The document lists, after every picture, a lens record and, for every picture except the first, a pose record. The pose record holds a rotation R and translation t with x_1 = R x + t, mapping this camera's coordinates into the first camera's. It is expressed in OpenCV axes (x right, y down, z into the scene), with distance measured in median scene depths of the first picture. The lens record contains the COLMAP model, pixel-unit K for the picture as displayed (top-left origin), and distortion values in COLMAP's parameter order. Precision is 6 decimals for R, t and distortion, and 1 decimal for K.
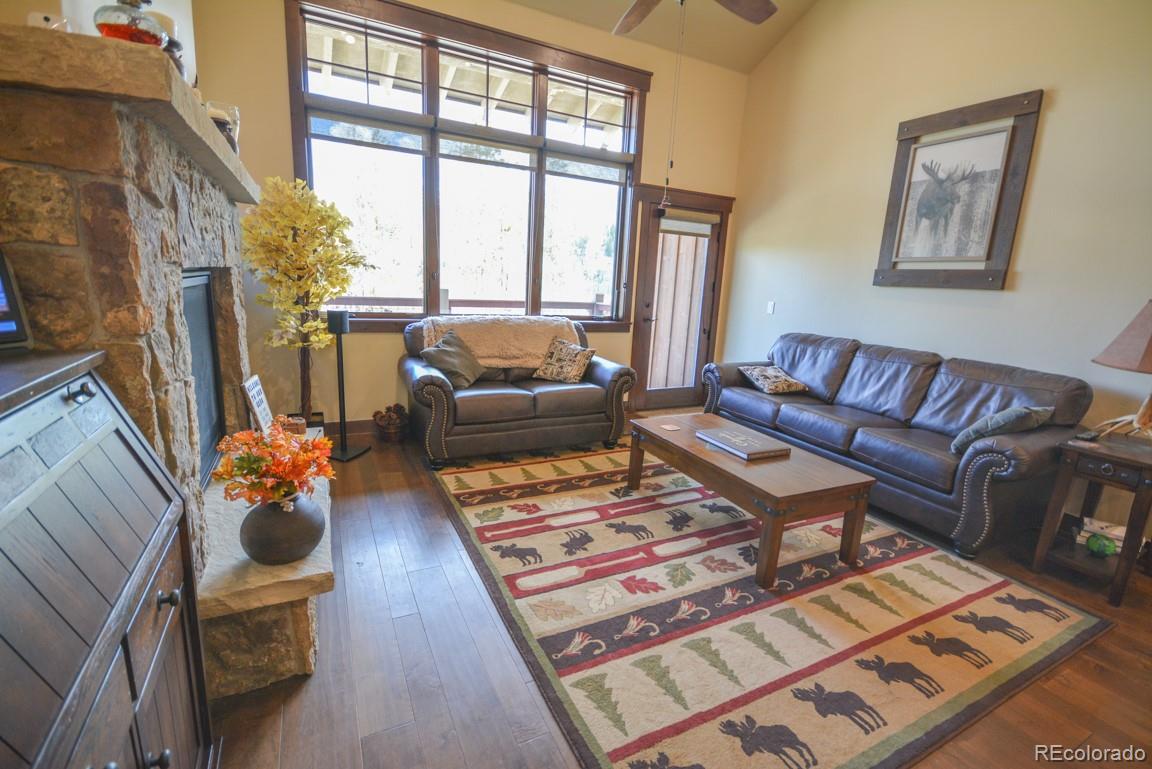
lens RADIAL K [[502.8, 0, 574.2], [0, 502.8, 383.2], [0, 0, 1]] dist [0.008186, -0.012822]
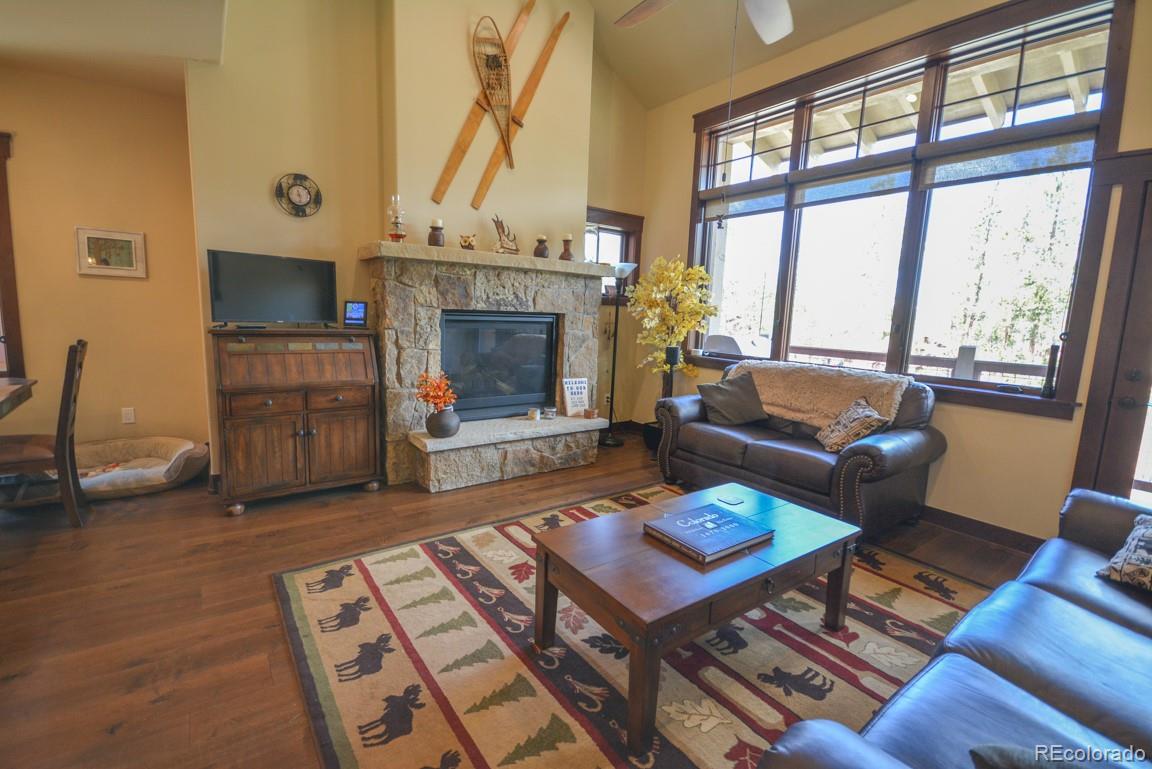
lens RADIAL K [[502.8, 0, 574.2], [0, 502.8, 383.2], [0, 0, 1]] dist [0.008186, -0.012822]
pose [[0.168699, 0.096861, -0.980897, 0.967074], [-0.228977, 0.971786, 0.056581, -0.082053], [0.958702, 0.215058, 0.186118, 0.636741]]
